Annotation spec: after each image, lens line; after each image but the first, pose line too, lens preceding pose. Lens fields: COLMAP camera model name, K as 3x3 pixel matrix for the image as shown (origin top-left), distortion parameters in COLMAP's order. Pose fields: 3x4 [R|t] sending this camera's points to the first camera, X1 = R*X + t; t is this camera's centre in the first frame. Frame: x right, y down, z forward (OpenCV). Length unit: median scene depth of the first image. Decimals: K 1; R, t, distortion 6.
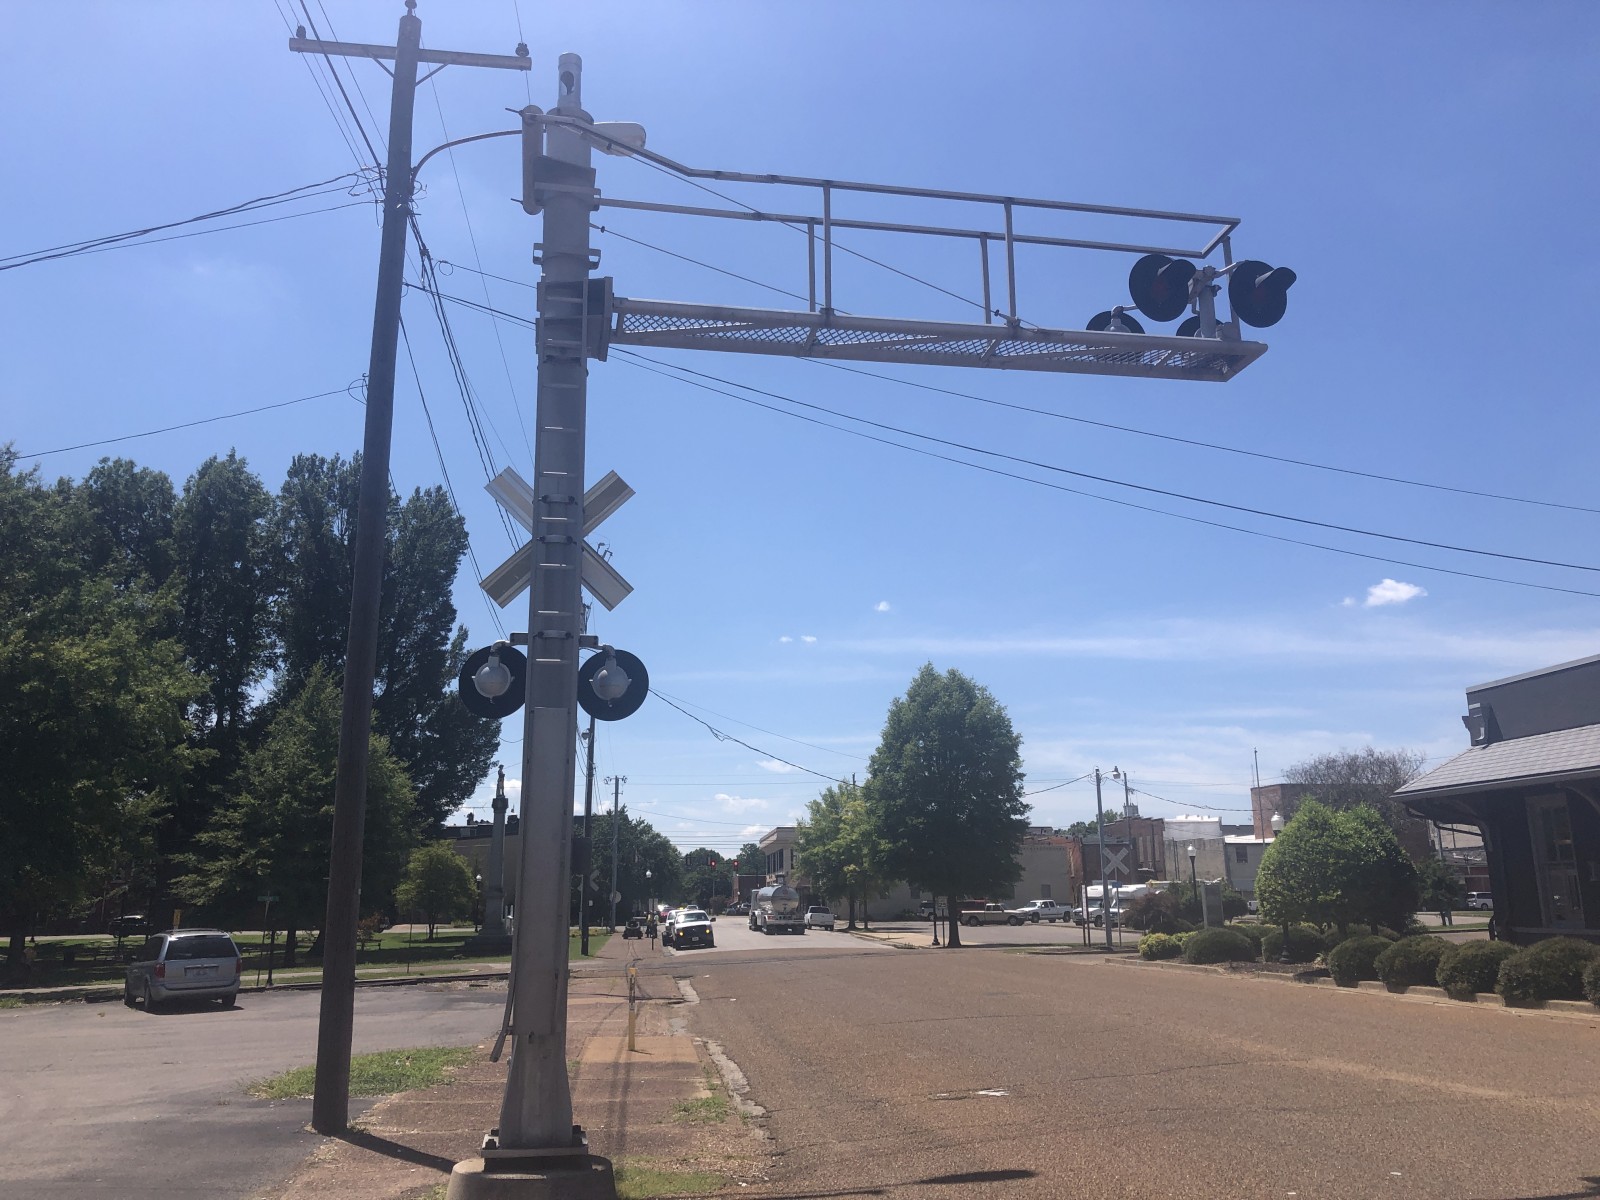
lens RADIAL K [[1312.5, 0, 786.7], [0, 1312.5, 573.1], [0, 0, 1]] dist [0.022530, -0.029427]
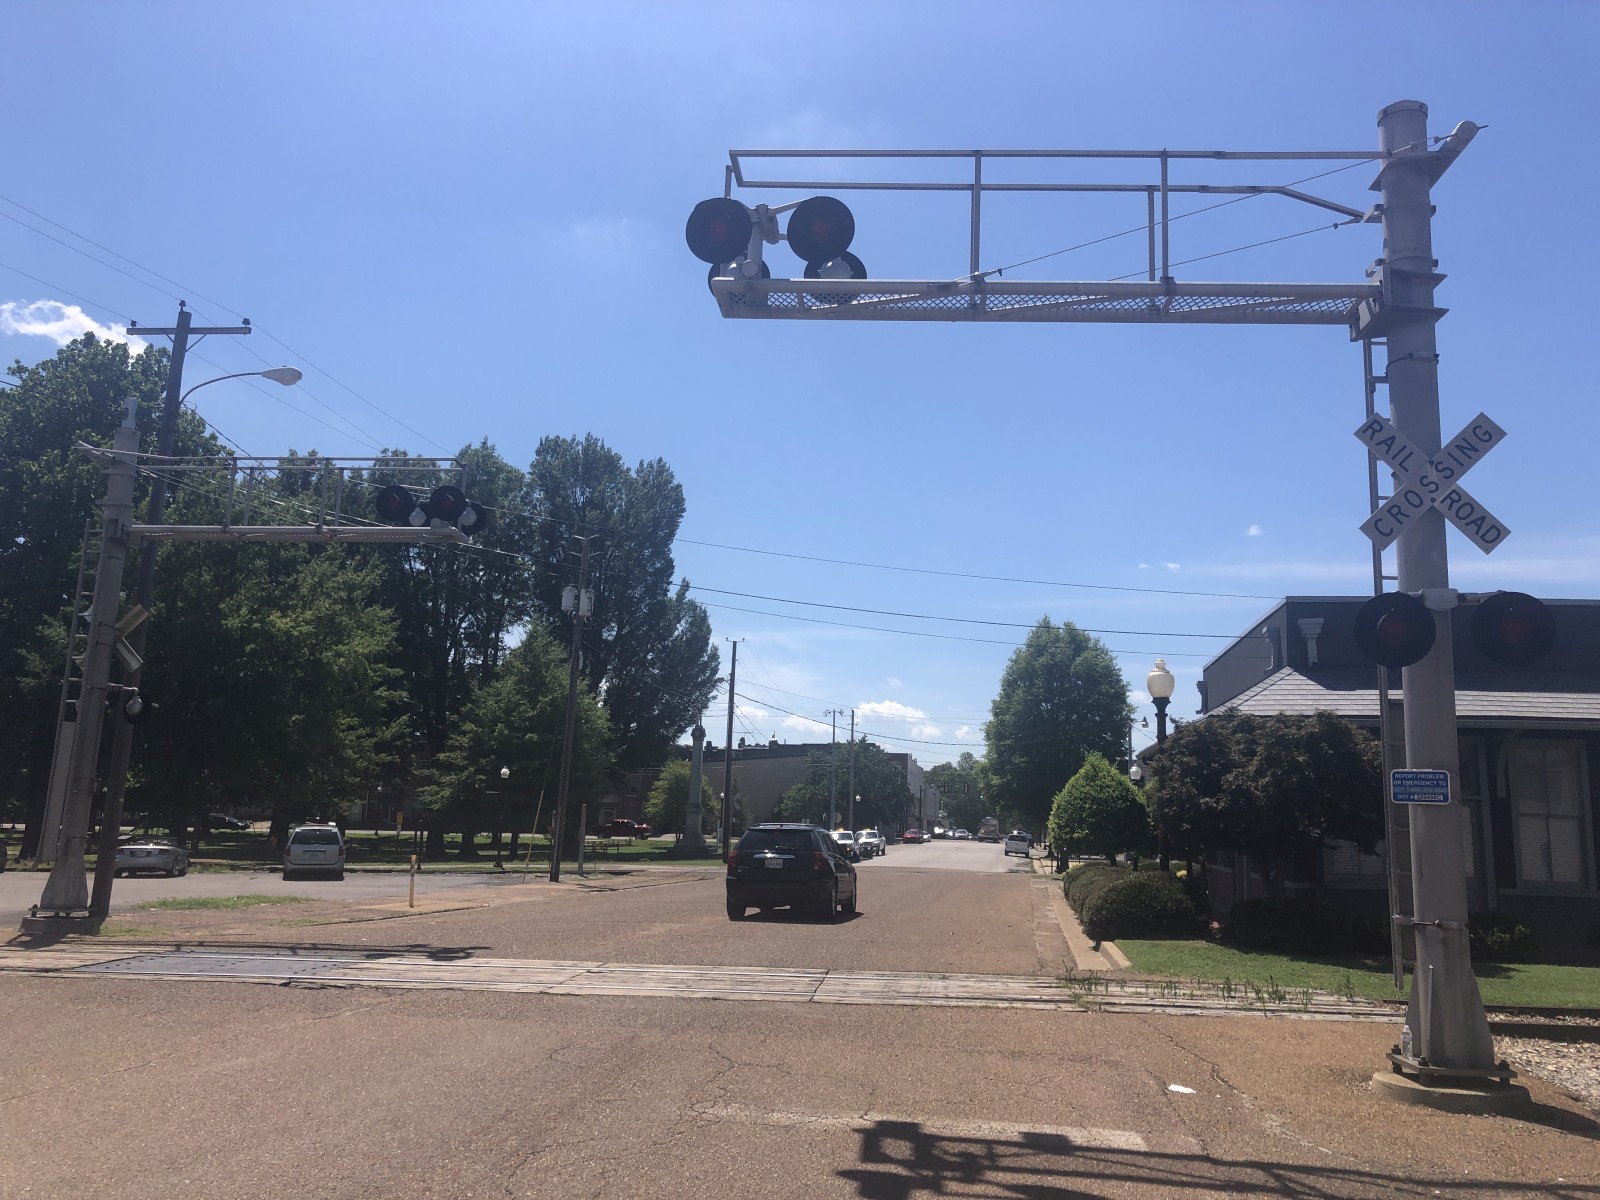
lens RADIAL K [[1312.5, 0, 799.1], [0, 1312.5, 554.2], [0, 0, 1]] dist [0.022530, -0.029427]
pose [[0.963950, -0.013102, -0.265761, 0.180169], [0.024151, 0.998973, 0.038348, -0.026444], [0.264985, -0.043384, 0.963276, -0.092414]]
